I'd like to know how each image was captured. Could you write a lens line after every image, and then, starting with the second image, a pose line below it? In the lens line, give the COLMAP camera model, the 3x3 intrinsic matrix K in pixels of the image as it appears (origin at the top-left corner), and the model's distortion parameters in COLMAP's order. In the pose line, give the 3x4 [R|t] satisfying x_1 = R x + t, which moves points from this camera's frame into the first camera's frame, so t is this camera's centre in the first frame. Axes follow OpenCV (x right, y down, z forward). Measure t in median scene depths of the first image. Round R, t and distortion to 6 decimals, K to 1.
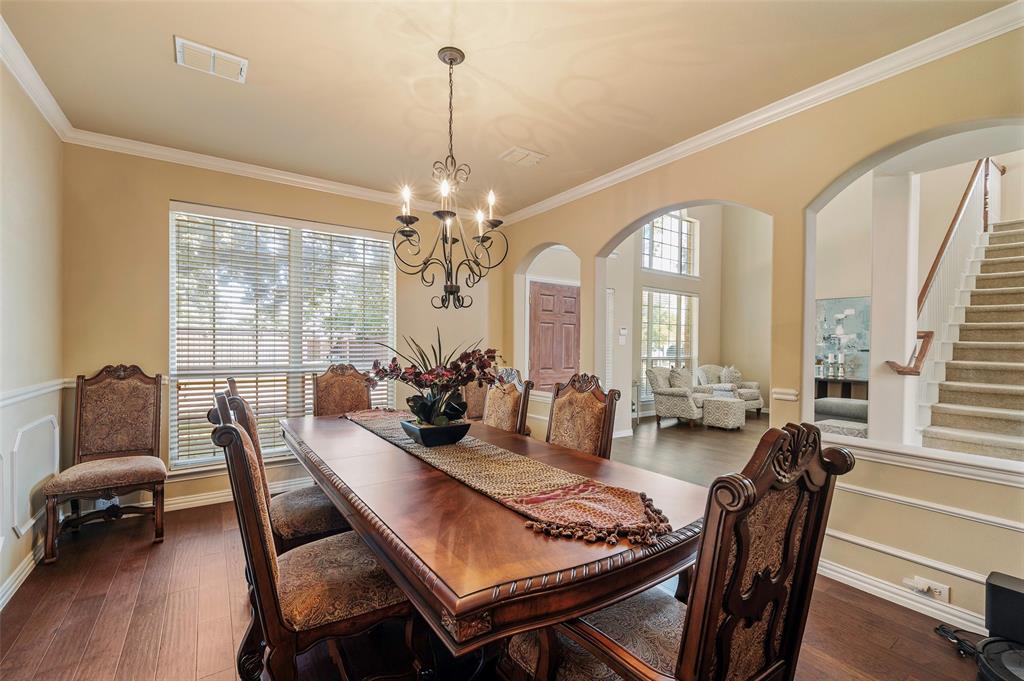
lens RADIAL K [[452.8, 0, 504.6], [0, 452.8, 342.4], [0, 0, 1]] dist [0.003015, -0.000731]
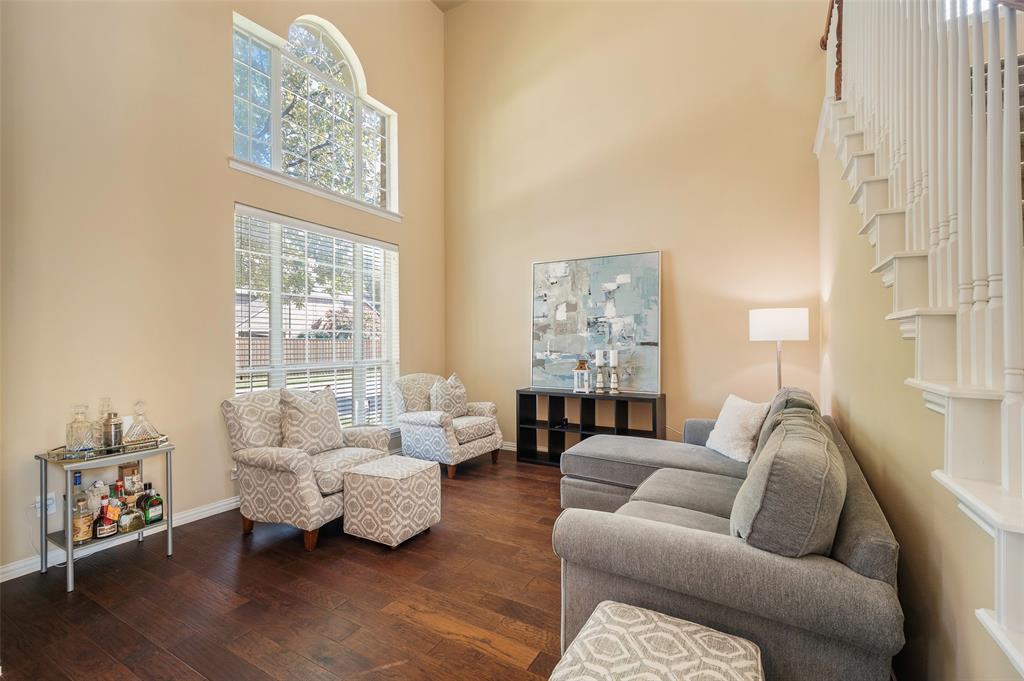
lens RADIAL K [[452.8, 0, 513.4], [0, 452.8, 341.8], [0, 0, 1]] dist [0.003015, -0.000731]
pose [[0.894501, -0.011704, 0.446912, 0.361906], [0.011962, 0.999926, 0.002244, 0.011897], [-0.446905, 0.003338, 0.894575, 0.529215]]
